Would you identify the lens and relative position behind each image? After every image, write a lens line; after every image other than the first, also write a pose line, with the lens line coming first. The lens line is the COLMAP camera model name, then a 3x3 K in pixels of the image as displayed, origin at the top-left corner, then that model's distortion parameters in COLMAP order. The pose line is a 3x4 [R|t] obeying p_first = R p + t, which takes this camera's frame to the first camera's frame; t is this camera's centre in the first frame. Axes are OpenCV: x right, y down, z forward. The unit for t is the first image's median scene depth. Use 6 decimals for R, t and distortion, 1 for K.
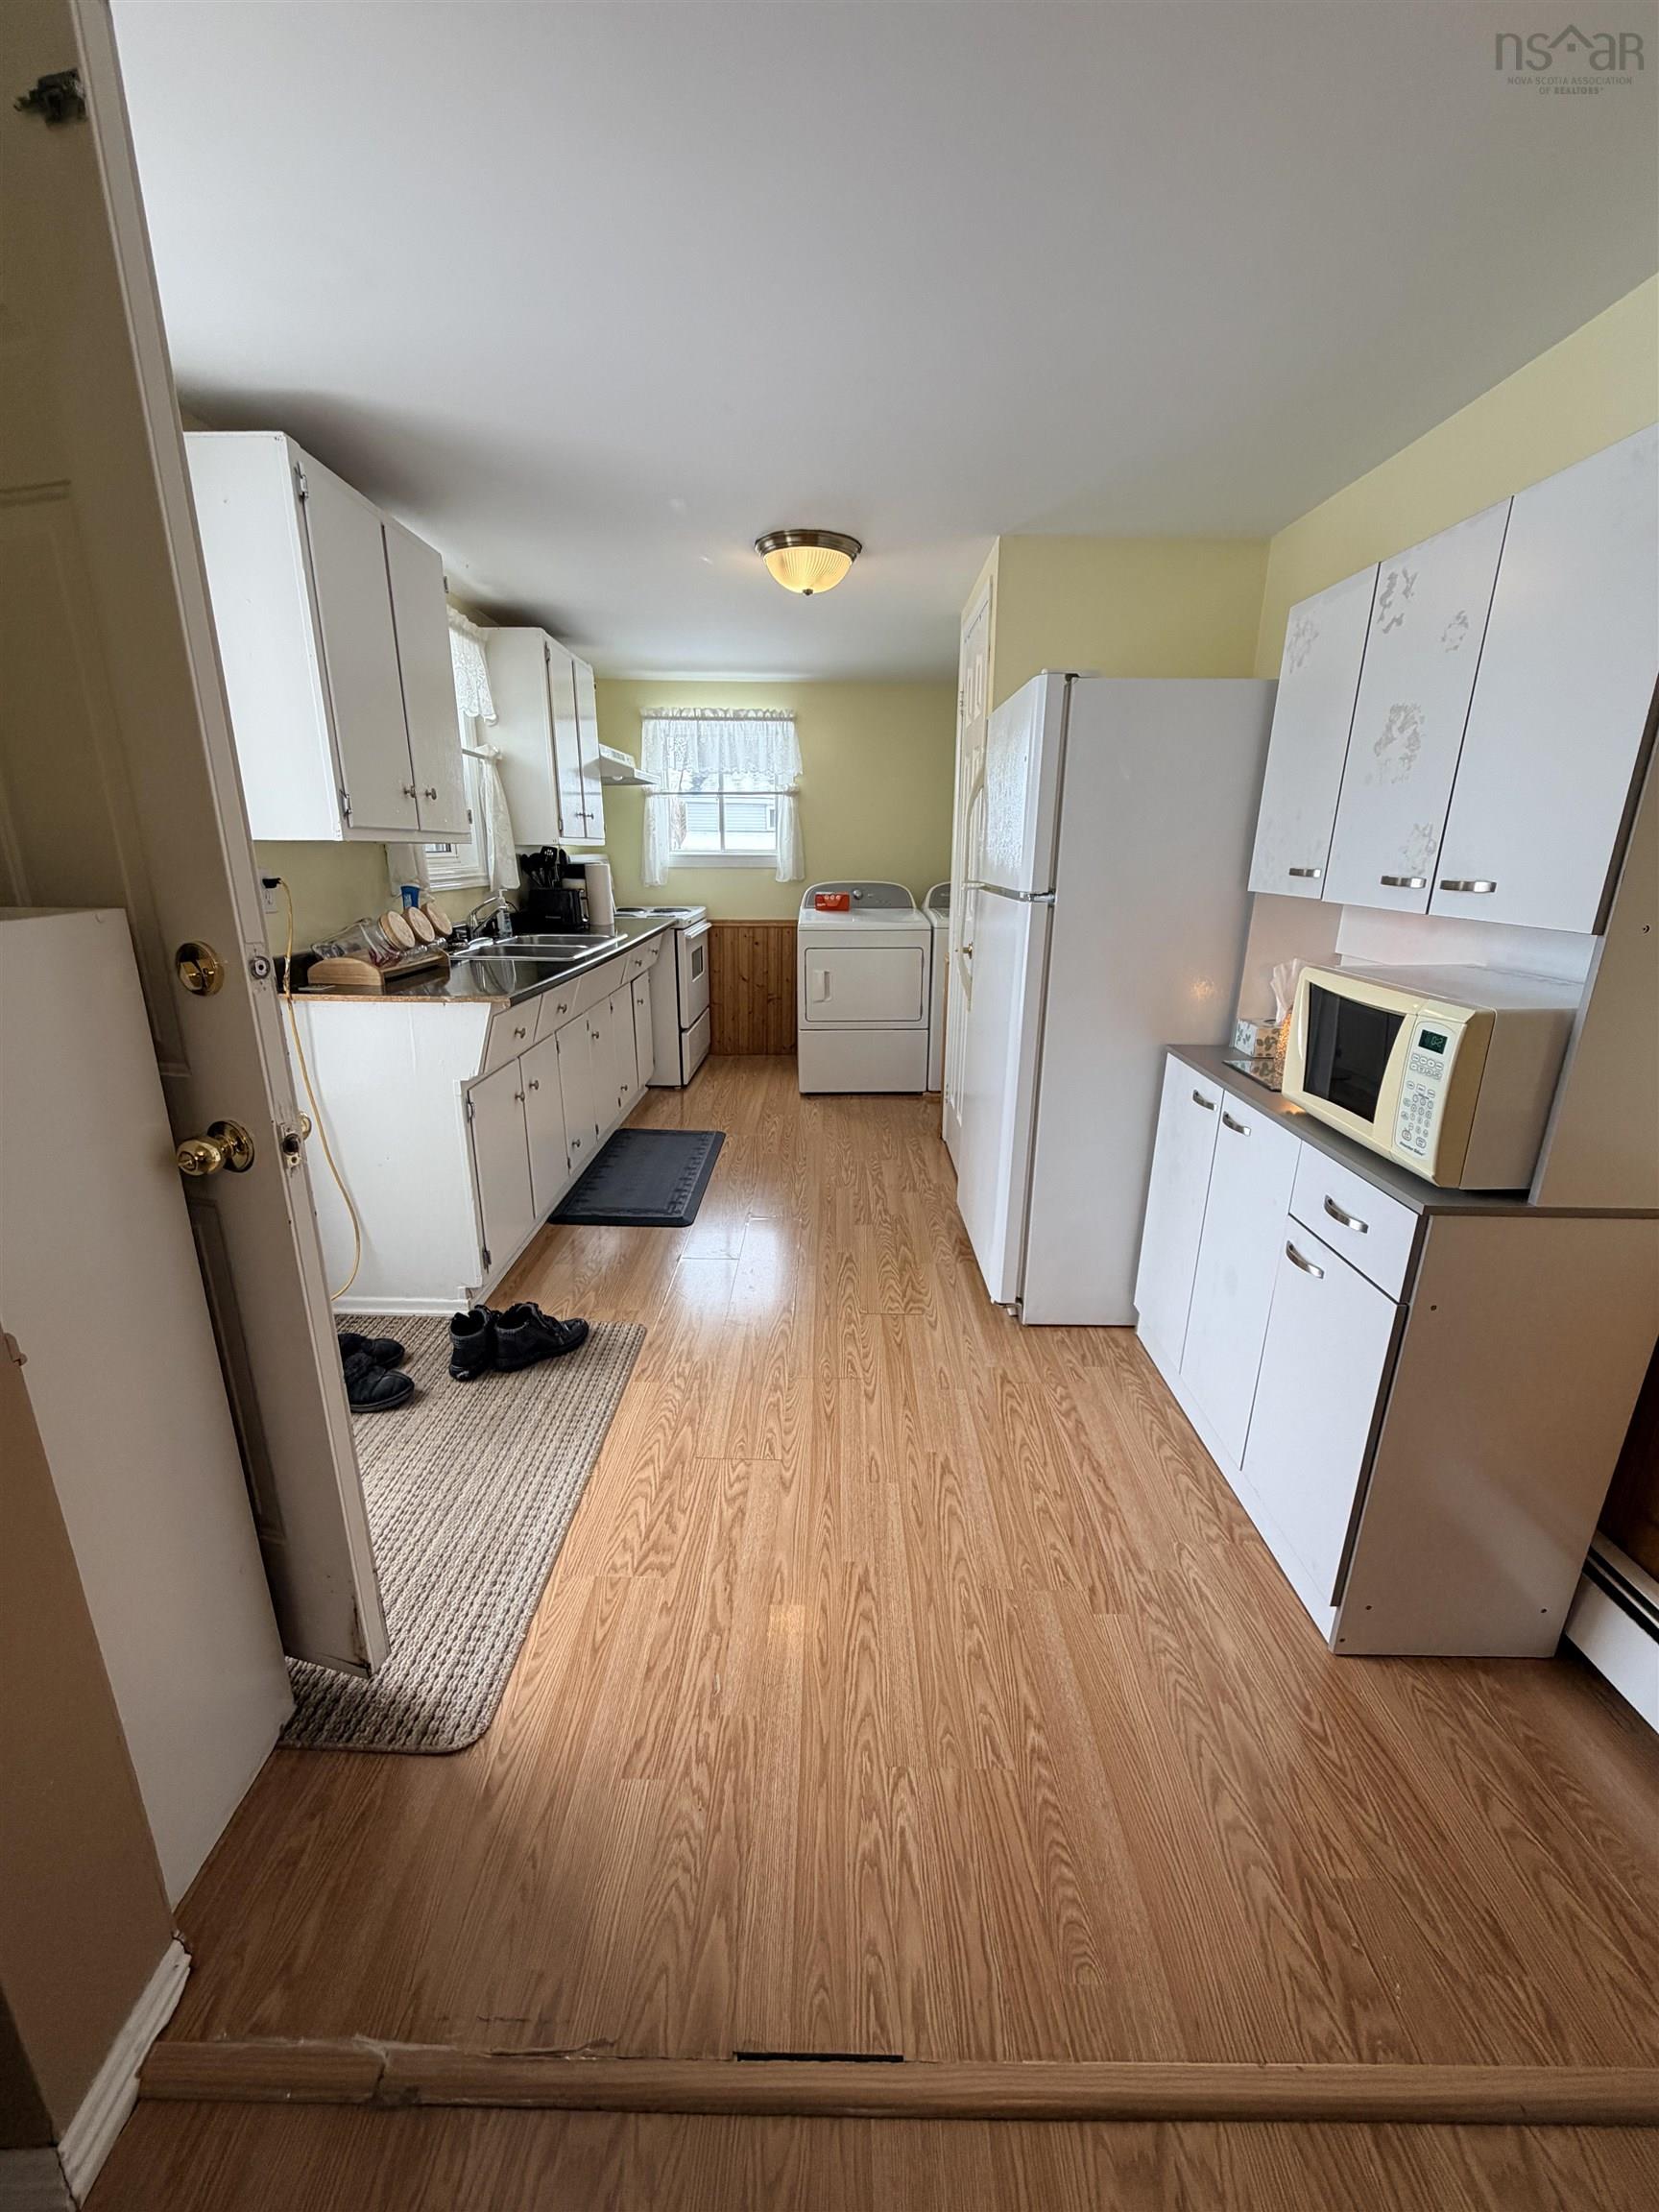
lens RADIAL K [[878.3, 0, 829.5], [0, 878.3, 1106.0], [0, 0, 1]] dist [-0.001003, 0.000225]
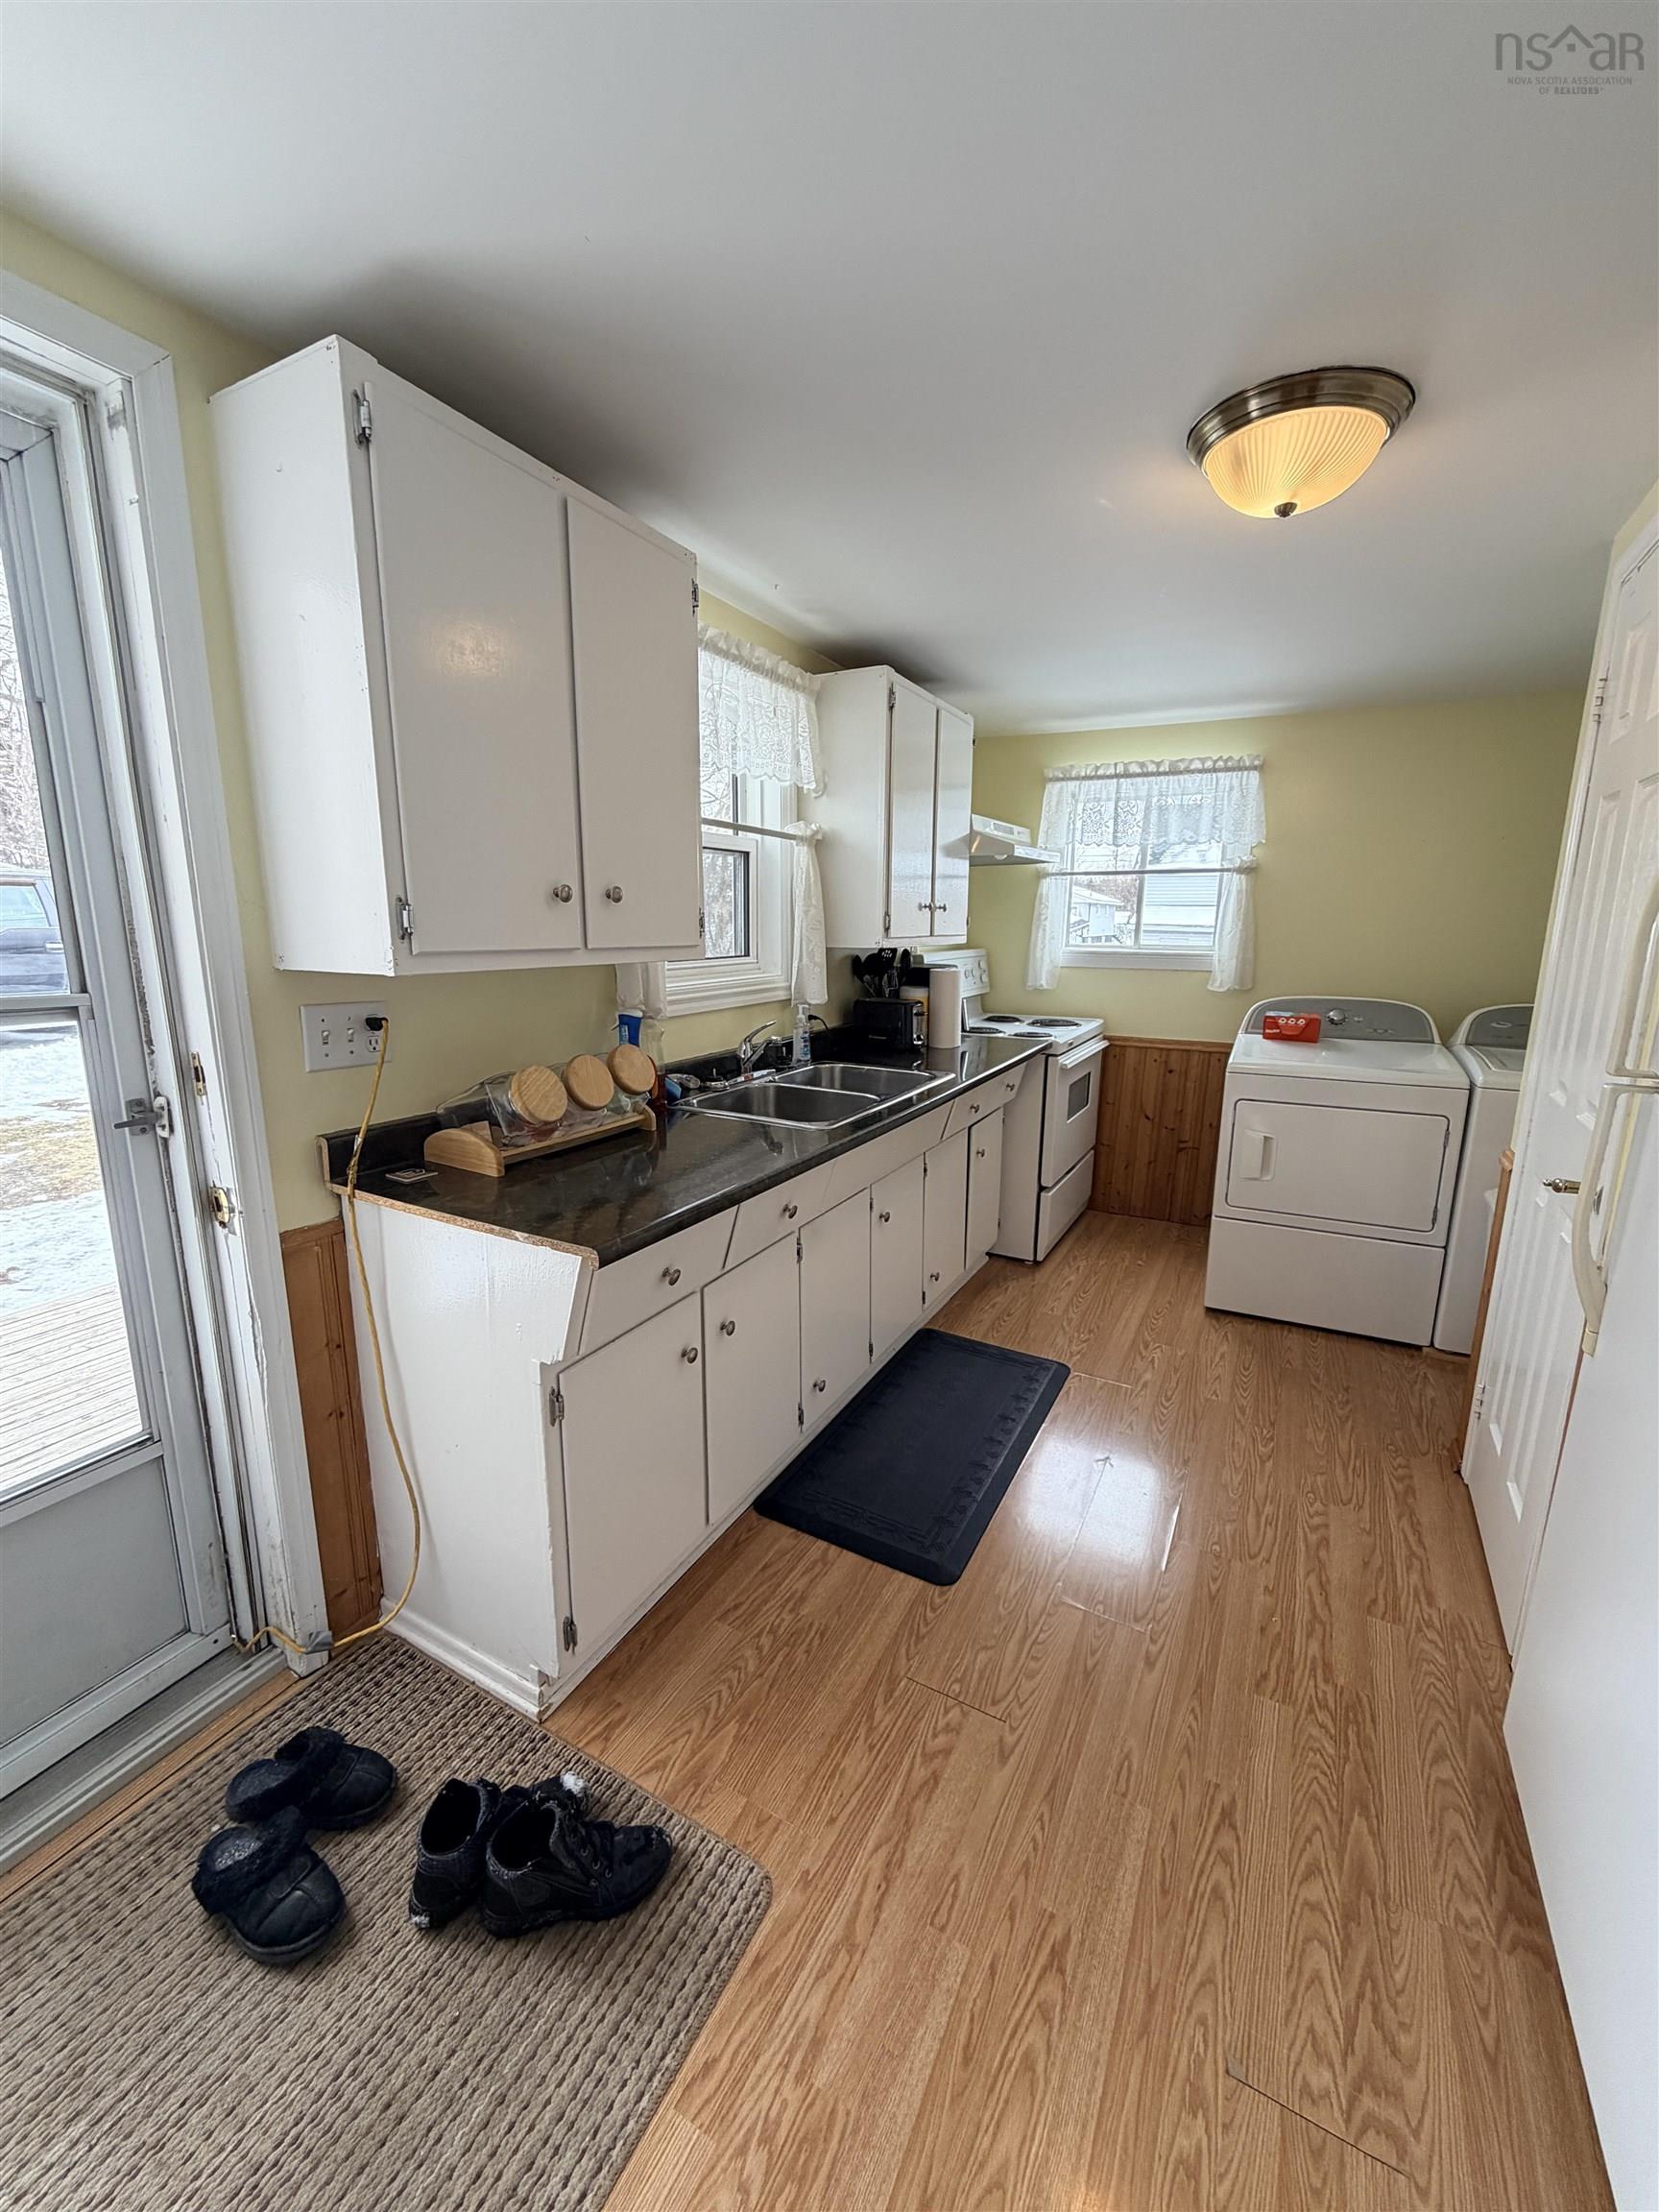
lens RADIAL K [[878.3, 0, 829.5], [0, 878.3, 1106.0], [0, 0, 1]] dist [-0.001003, 0.000225]
pose [[0.881577, 0.100546, -0.461208, 0.008586], [-0.135821, 0.989763, -0.043842, -0.110091], [0.452079, 0.101292, 0.886208, 0.290183]]
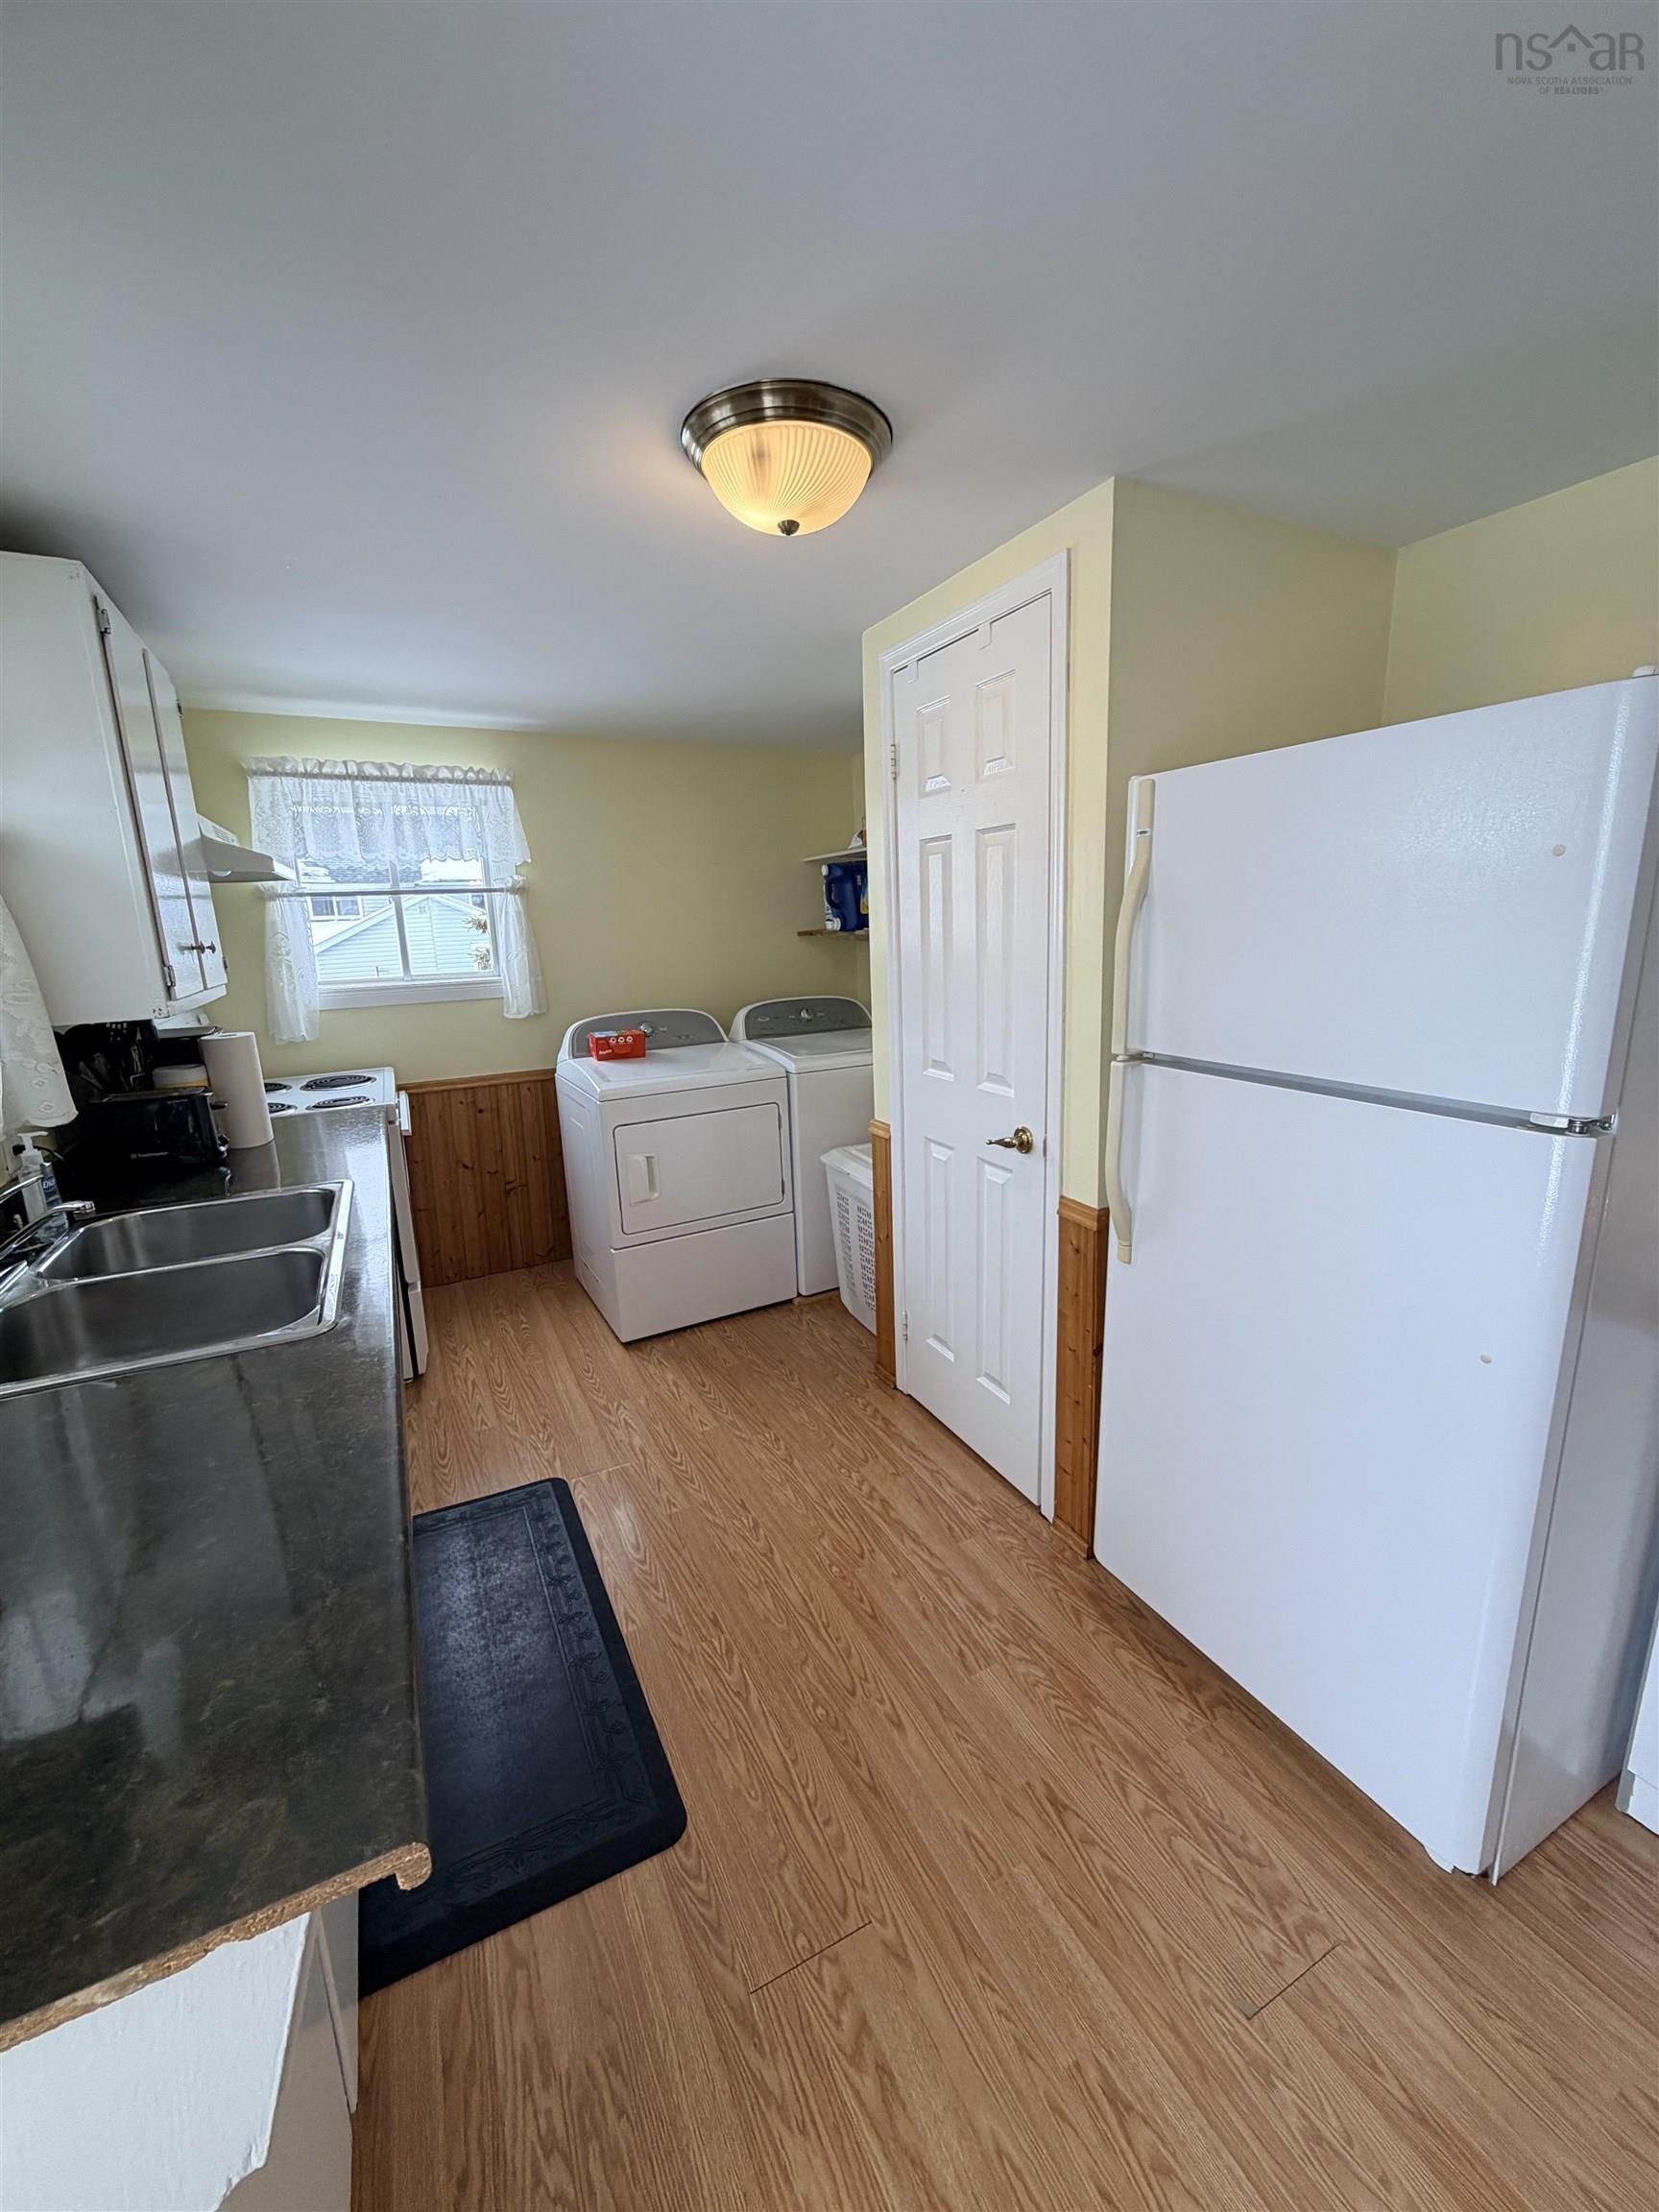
lens RADIAL K [[878.3, 0, 829.5], [0, 878.3, 1106.0], [0, 0, 1]] dist [-0.001003, 0.000225]
pose [[0.888666, -0.128315, 0.440235, -0.179427], [0.163752, 0.985551, -0.043295, -0.149931], [-0.428319, 0.110564, 0.896838, 0.374808]]
